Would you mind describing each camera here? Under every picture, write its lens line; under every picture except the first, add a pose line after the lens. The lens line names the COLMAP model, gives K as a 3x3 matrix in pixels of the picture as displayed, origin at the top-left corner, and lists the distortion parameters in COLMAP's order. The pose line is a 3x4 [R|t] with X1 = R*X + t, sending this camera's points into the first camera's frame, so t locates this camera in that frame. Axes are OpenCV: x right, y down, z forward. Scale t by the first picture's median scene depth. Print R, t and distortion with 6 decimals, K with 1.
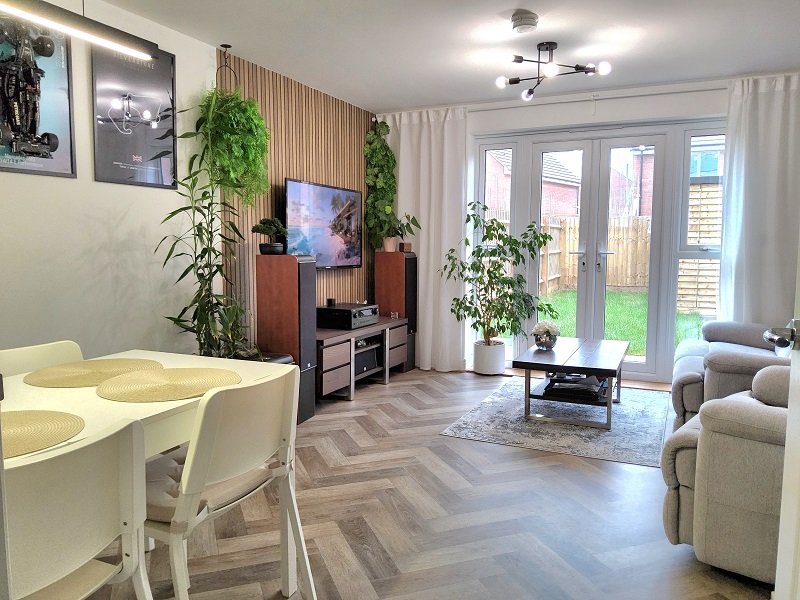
lens RADIAL K [[605.8, 0, 393.2], [0, 605.8, 297.8], [0, 0, 1]] dist [0.110336, -0.228762]
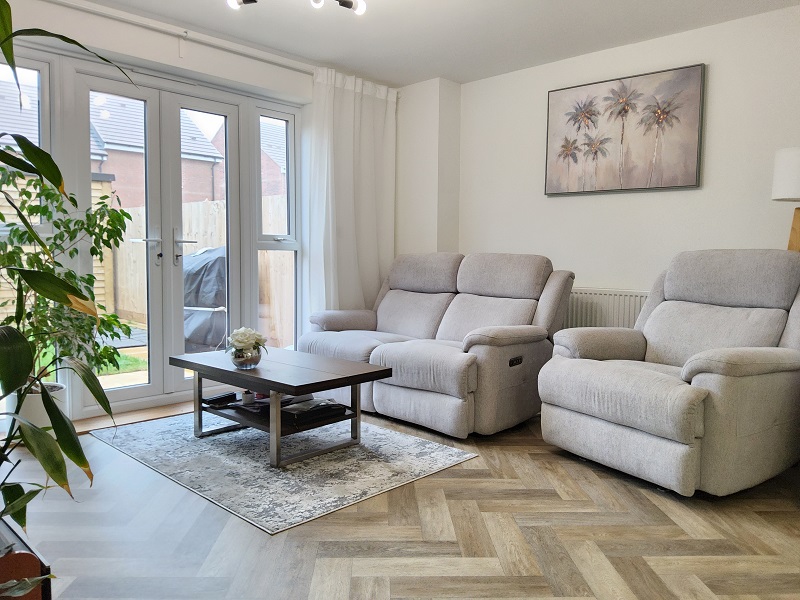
lens RADIAL K [[605.8, 0, 393.2], [0, 605.8, 297.8], [0, 0, 1]] dist [0.110336, -0.228762]
pose [[0.322586, -0.060285, 0.944618, -0.310772], [0.079569, 0.996165, 0.036402, -0.009043], [-0.943190, 0.063419, 0.326146, 0.503478]]
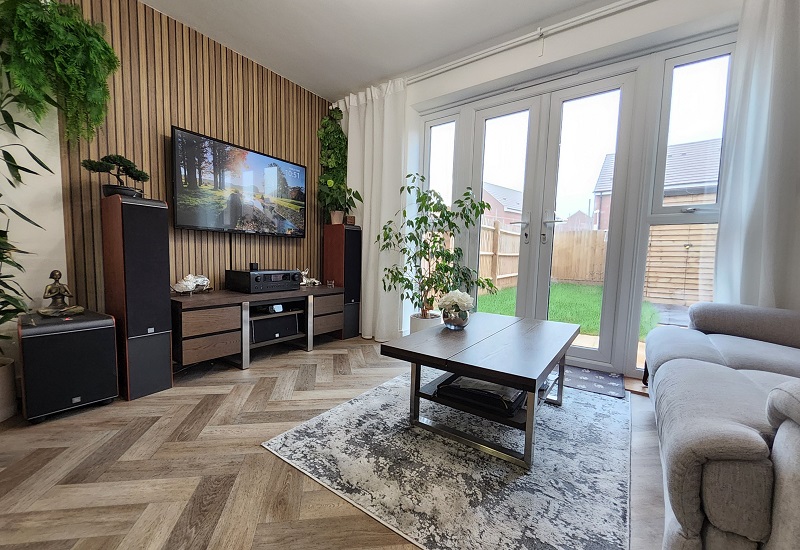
lens RADIAL K [[330.4, 0, 372.6], [0, 330.4, 280.4], [0, 0, 1]] dist [0.000437, -0.000055]
pose [[0.976308, 0.036049, -0.213361, 0.199694], [-0.039772, 0.999122, -0.013177, 0.028355], [0.212698, 0.021351, 0.976885, 0.482911]]
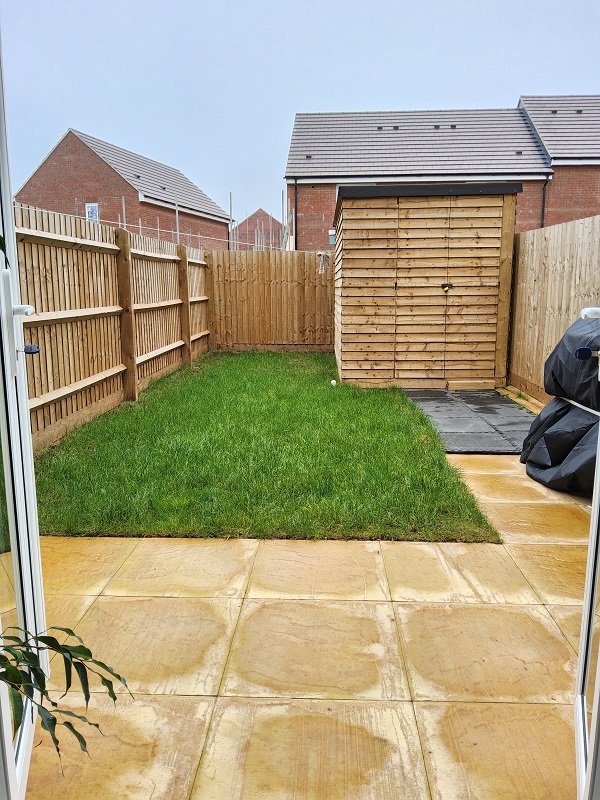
lens RADIAL K [[605.8, 0, 300.0], [0, 605.8, 400.0], [0, 0, 1]] dist [0.110336, -0.228762]
pose [[0.919576, -0.070552, 0.386525, 0.262131], [0.035395, 0.994622, 0.097338, -0.068148], [-0.391314, -0.075829, 0.917128, 0.859123]]
